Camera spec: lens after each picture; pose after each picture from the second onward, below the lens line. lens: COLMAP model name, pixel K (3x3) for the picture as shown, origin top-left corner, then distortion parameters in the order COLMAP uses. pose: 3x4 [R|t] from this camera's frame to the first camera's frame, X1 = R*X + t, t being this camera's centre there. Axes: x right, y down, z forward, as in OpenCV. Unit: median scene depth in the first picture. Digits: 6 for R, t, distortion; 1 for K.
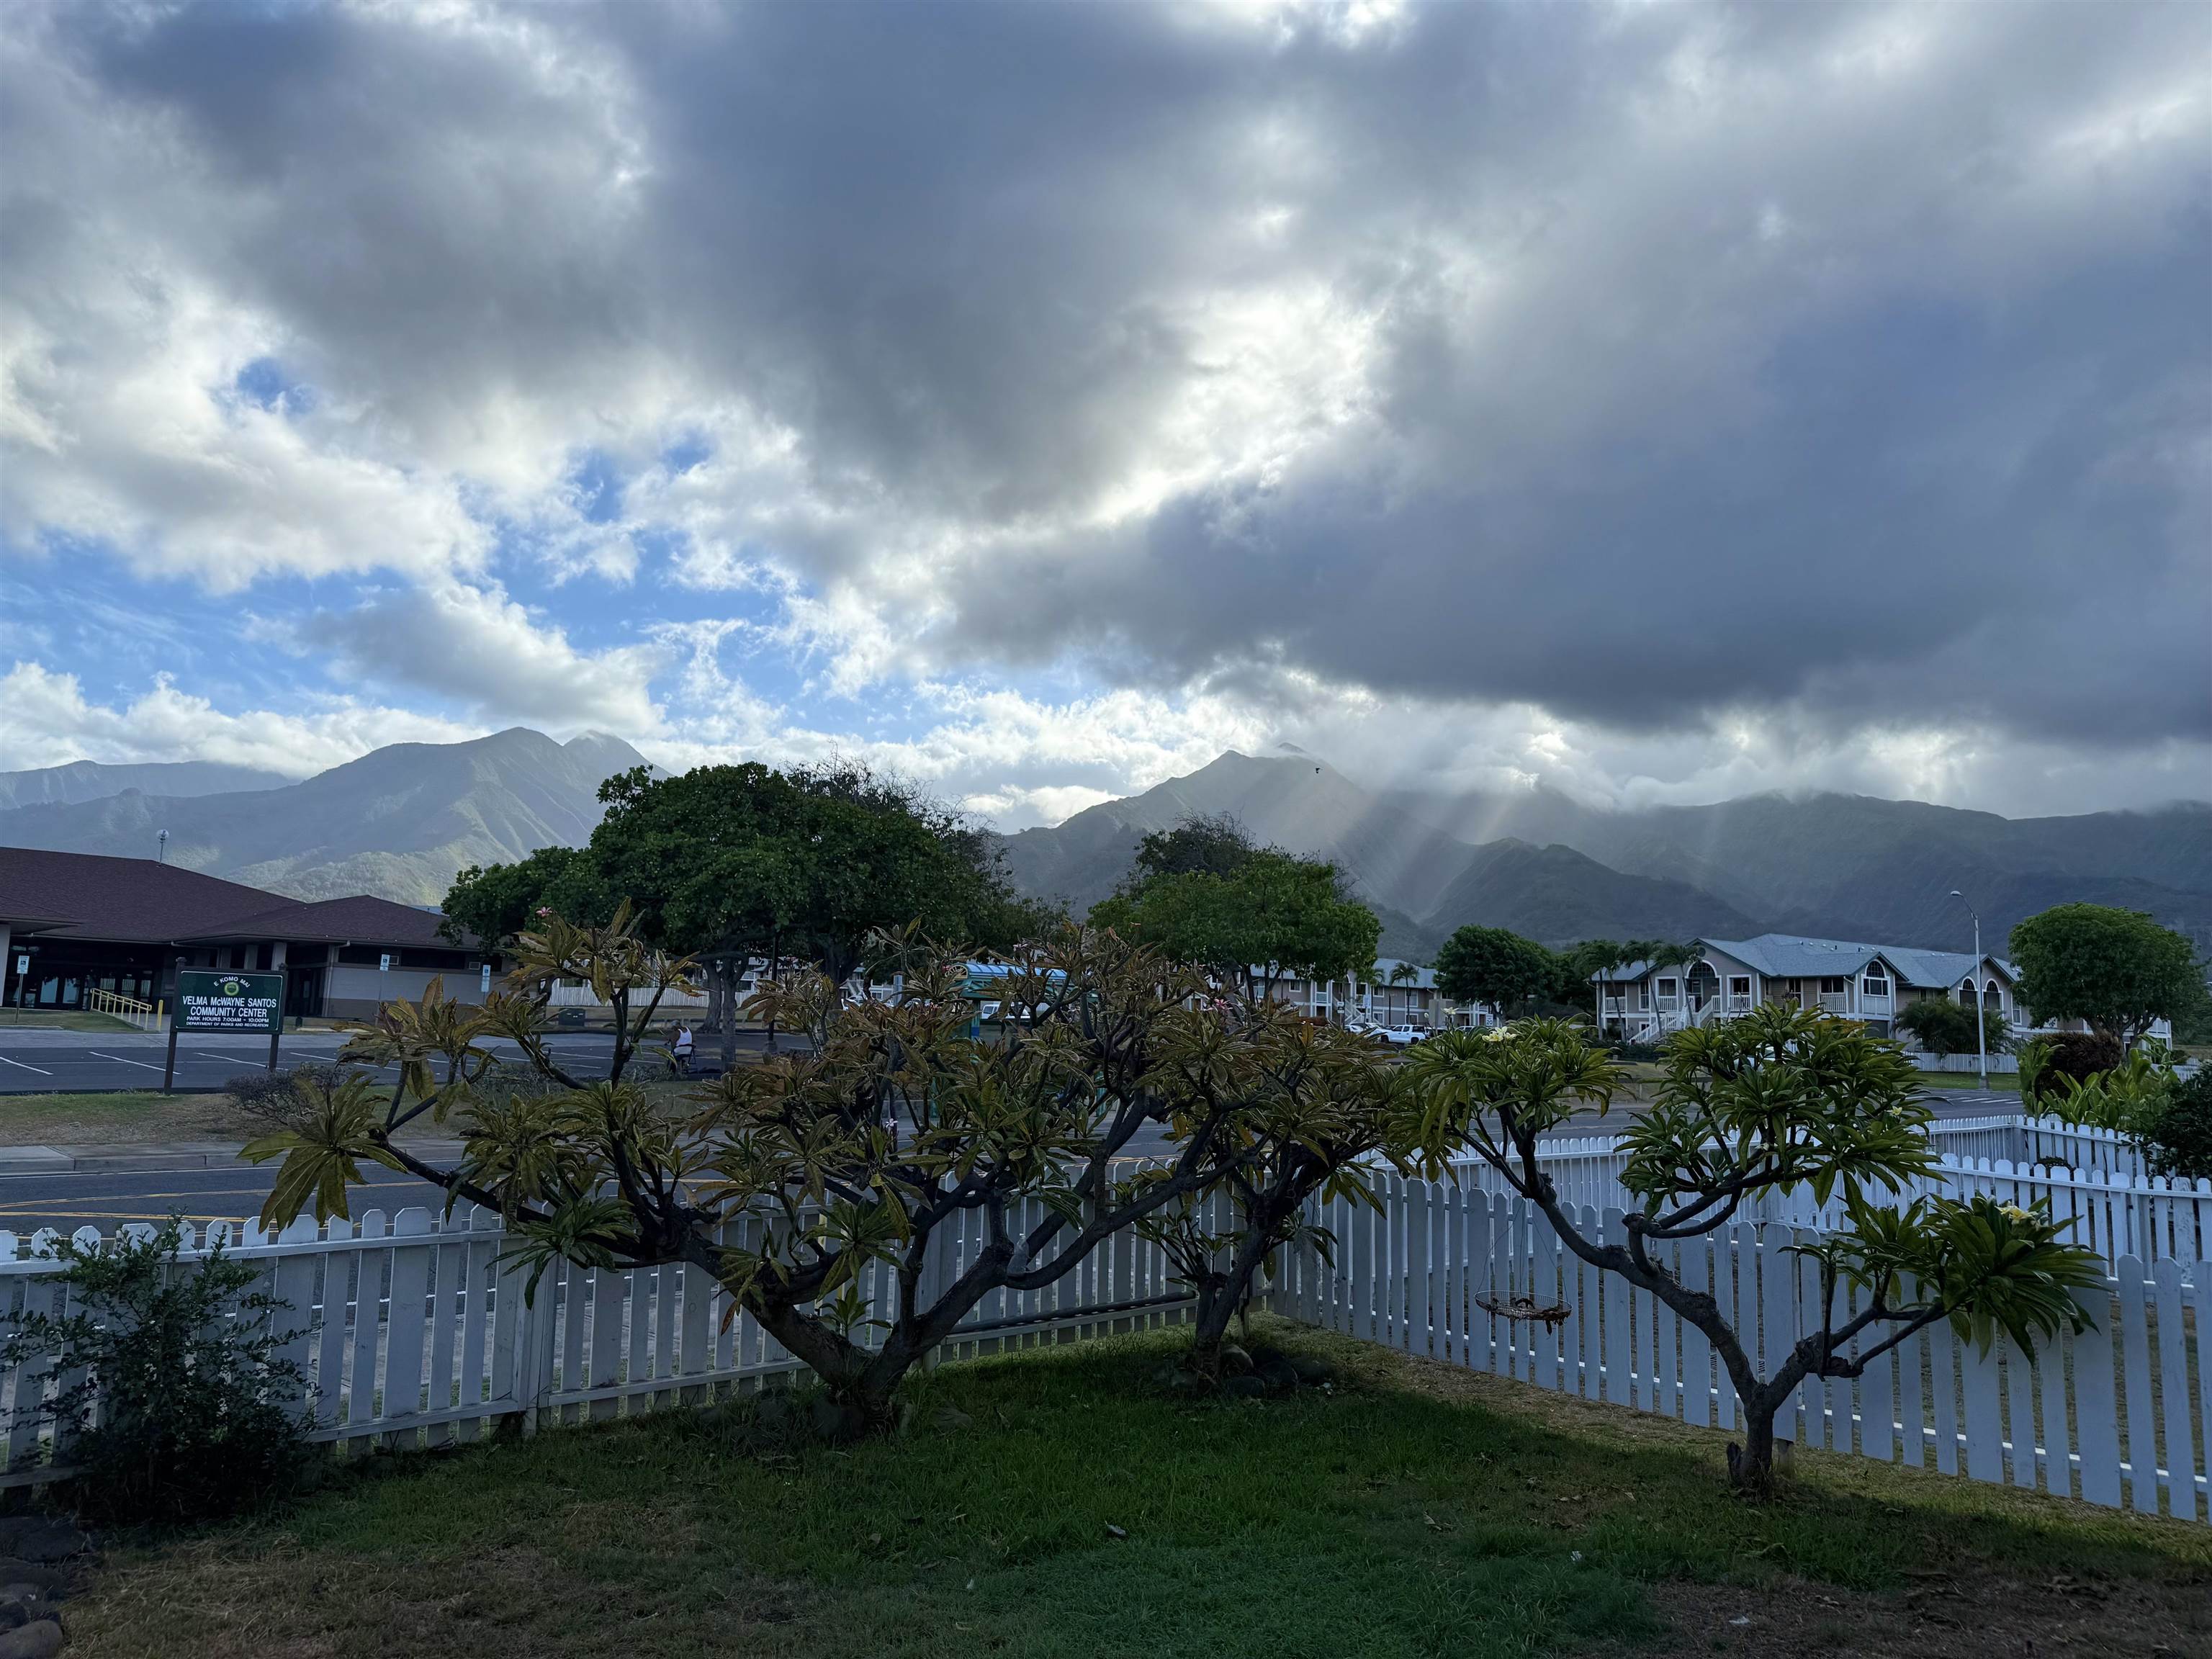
lens RADIAL K [[1559.1, 0, 1103.0], [0, 1559.1, 841.9], [0, 0, 1]] dist [0.046054, -0.055563]
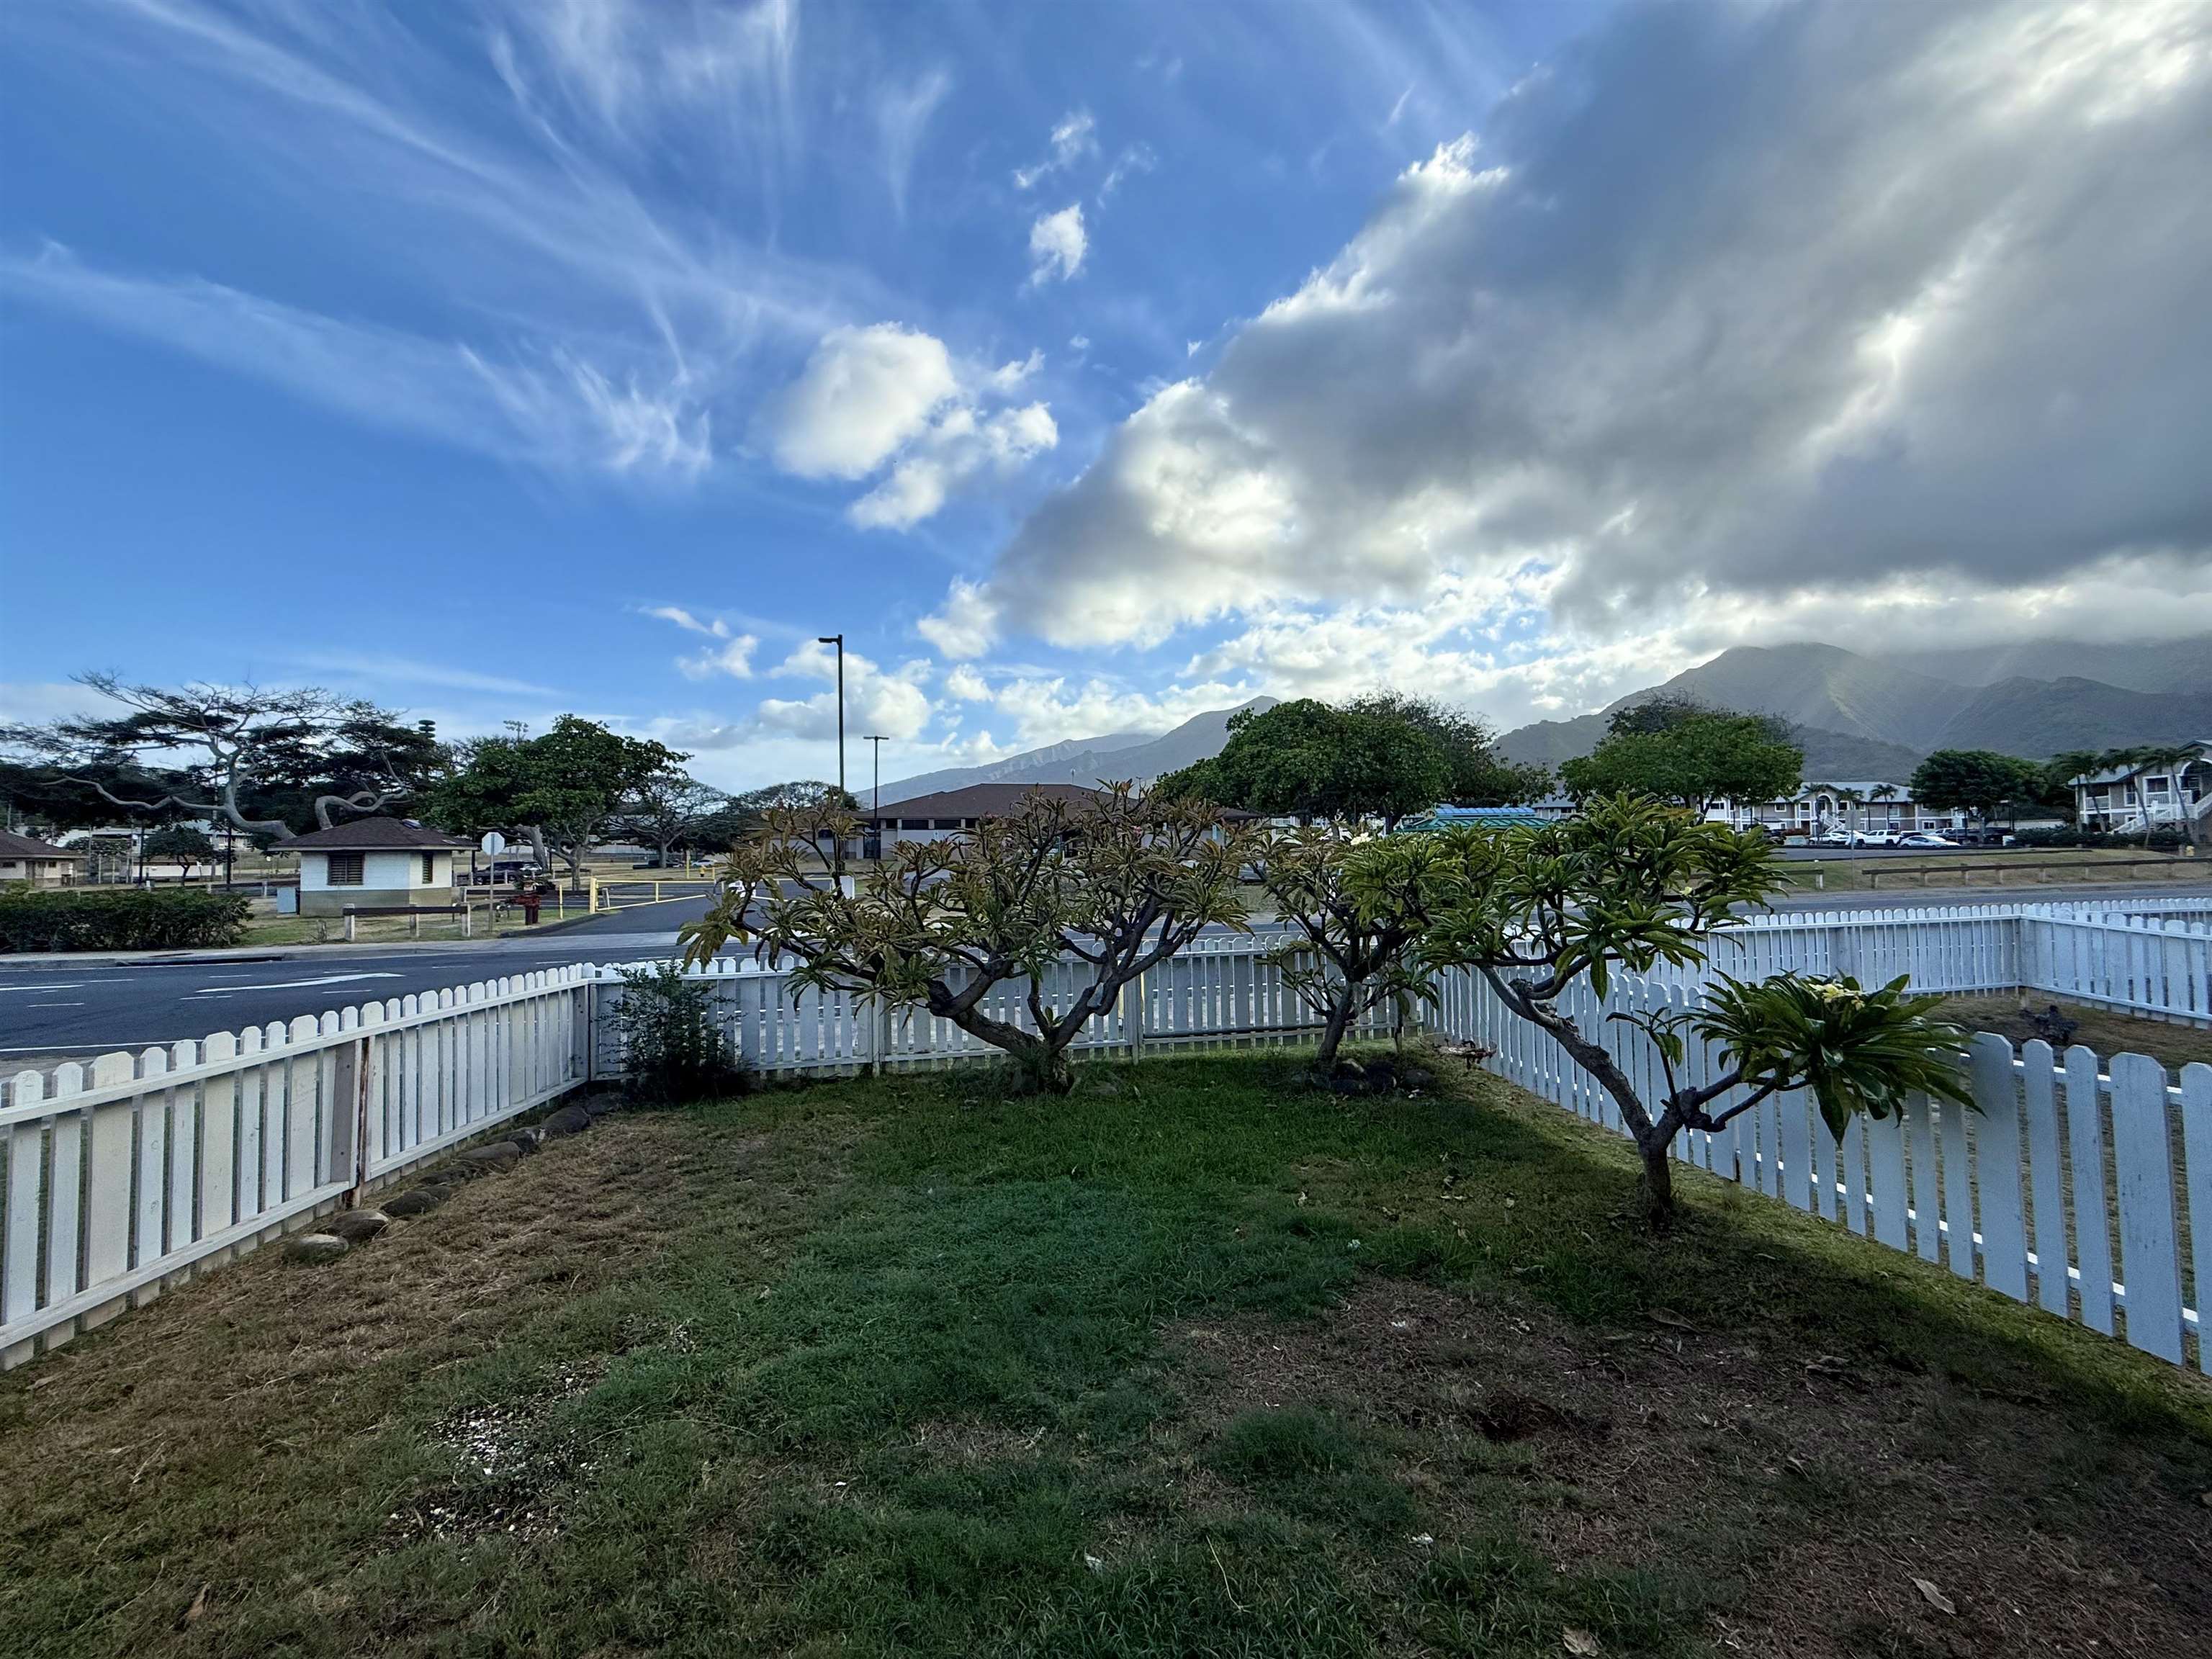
lens RADIAL K [[885.8, 0, 1098.8], [0, 885.8, 829.3], [0, 0, 1]] dist [0.001494, 0.000050]
pose [[0.850278, -0.056385, -0.523305, 0.062817], [0.102974, 0.992852, 0.060337, 0.006988], [0.516162, -0.105189, 0.850007, 0.038898]]
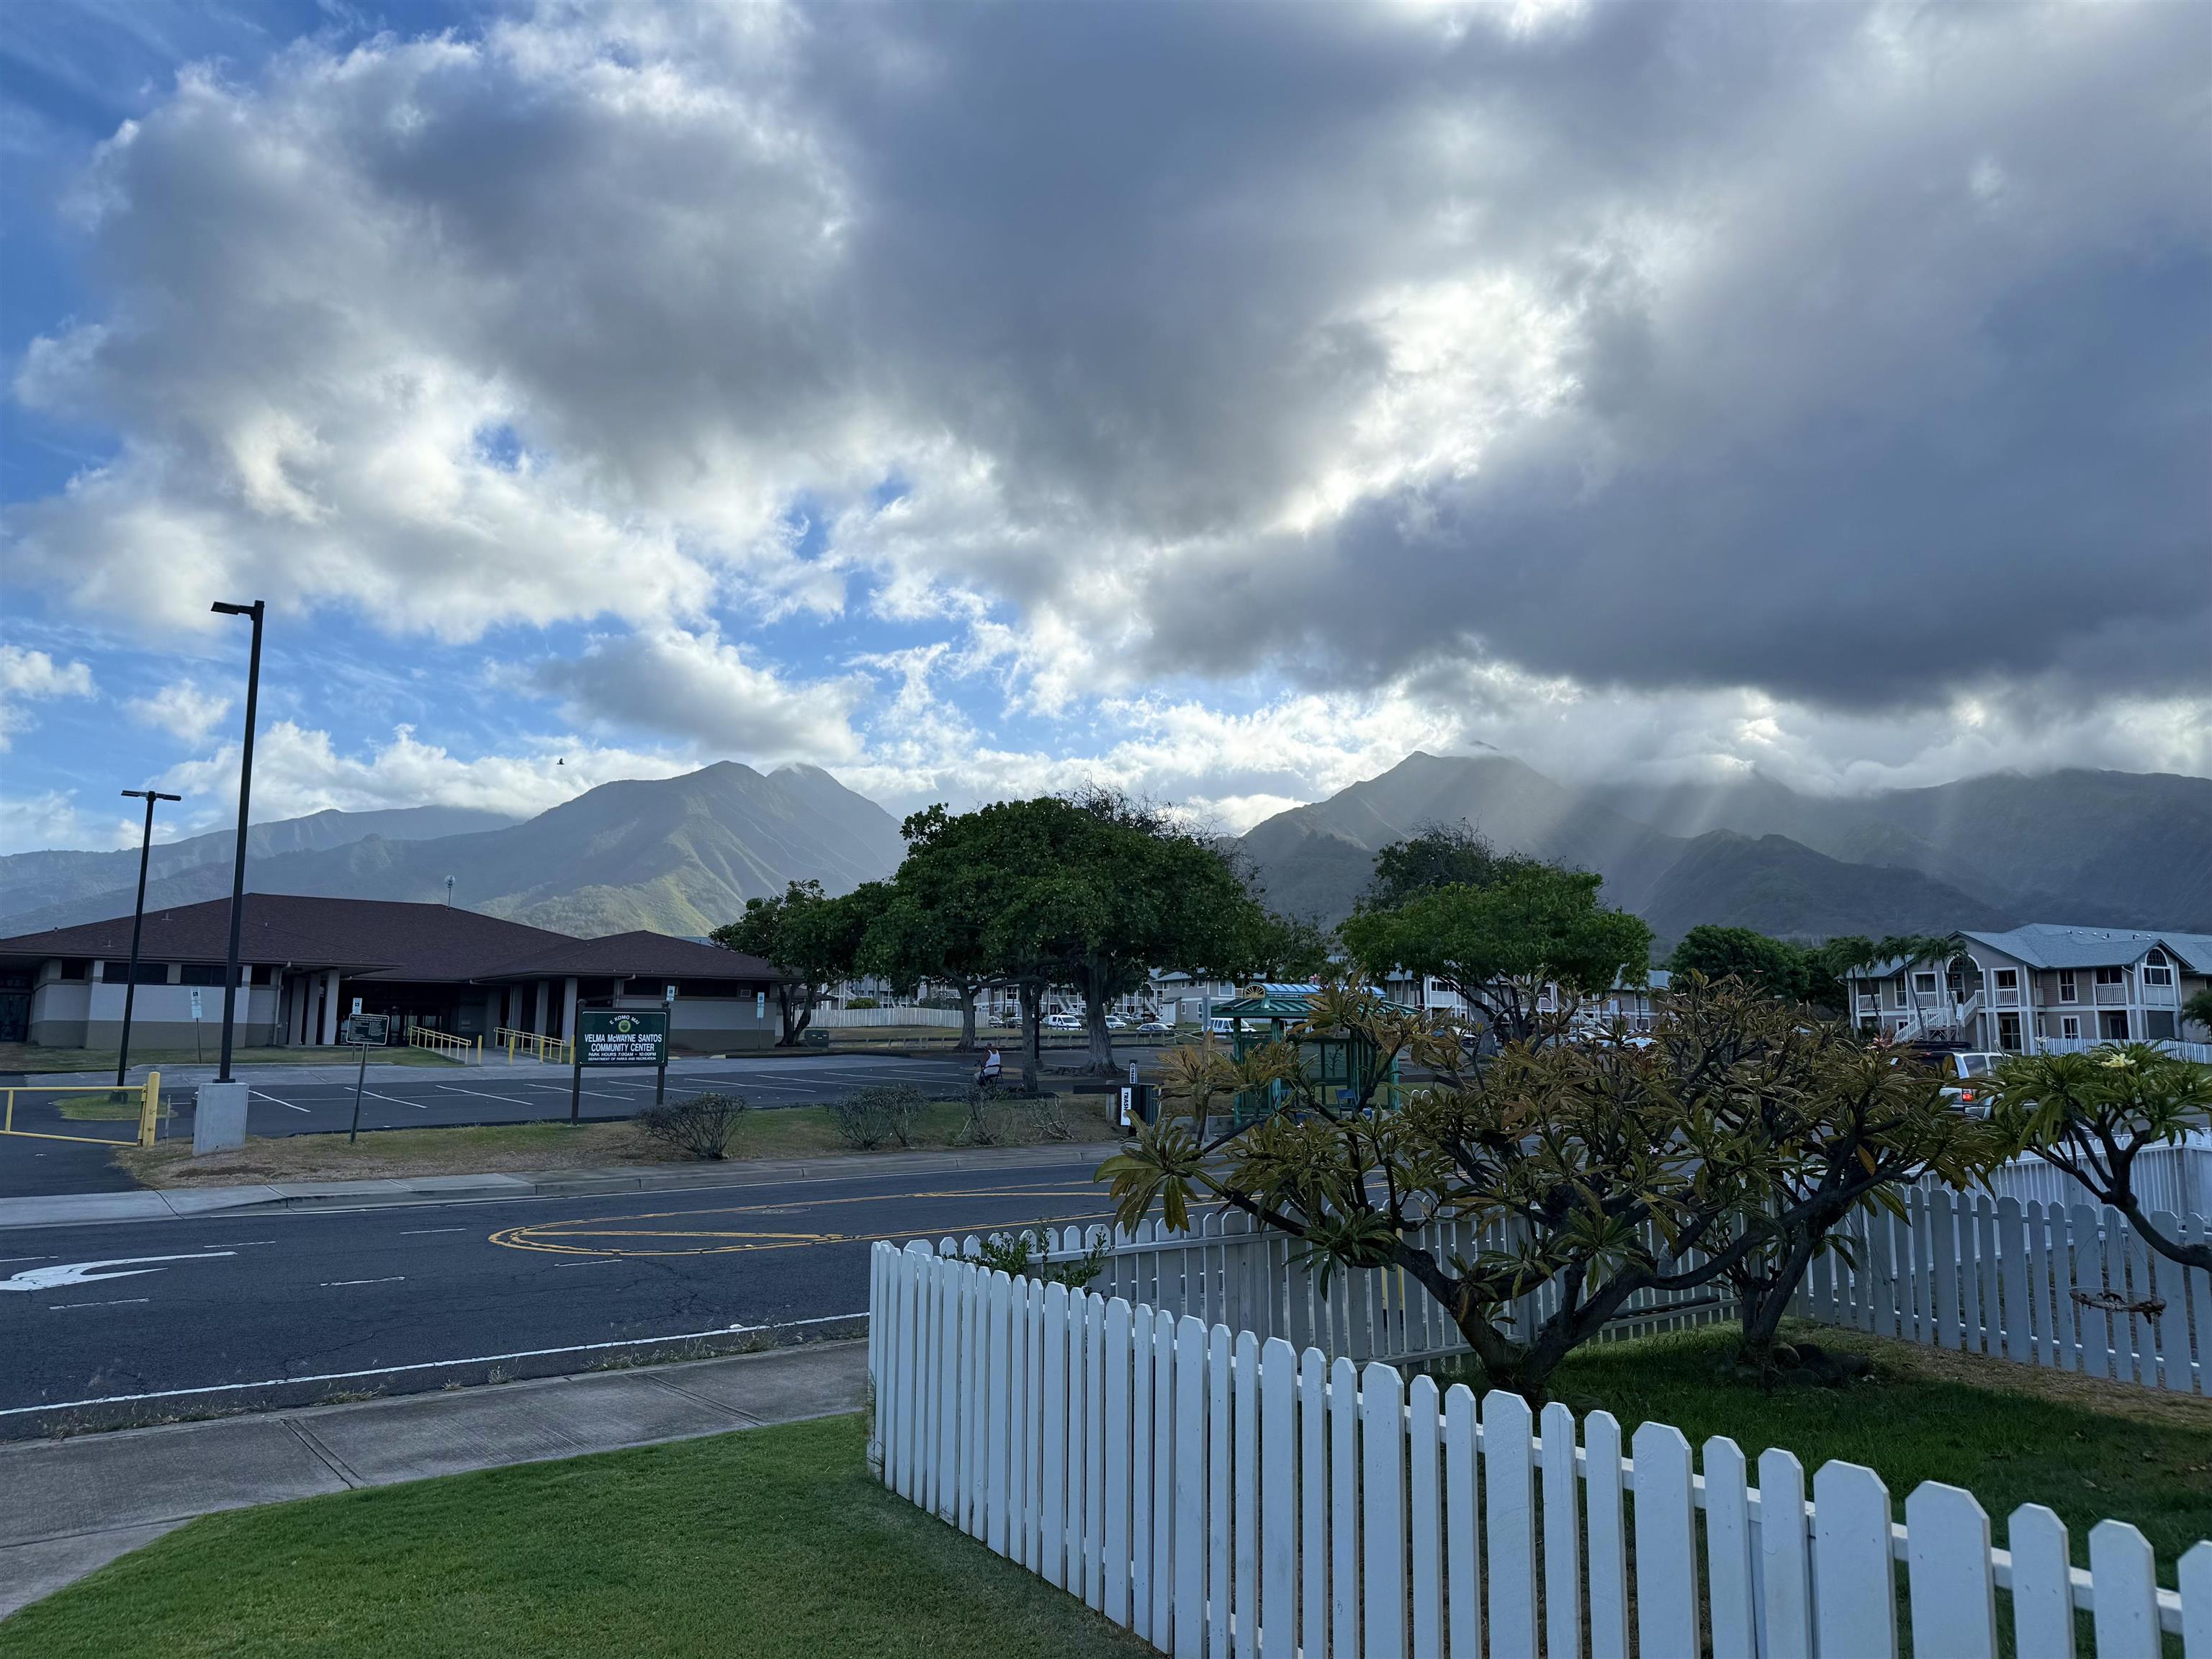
lens RADIAL K [[1578.6, 0, 1110.5], [0, 1578.6, 836.4], [0, 0, 1]] dist [0.004159, -0.002714]
pose [[0.993062, -0.038290, -0.111183, -0.048849], [0.037153, 0.999234, -0.012286, -0.006802], [0.111568, 0.008070, 0.993724, -0.029276]]
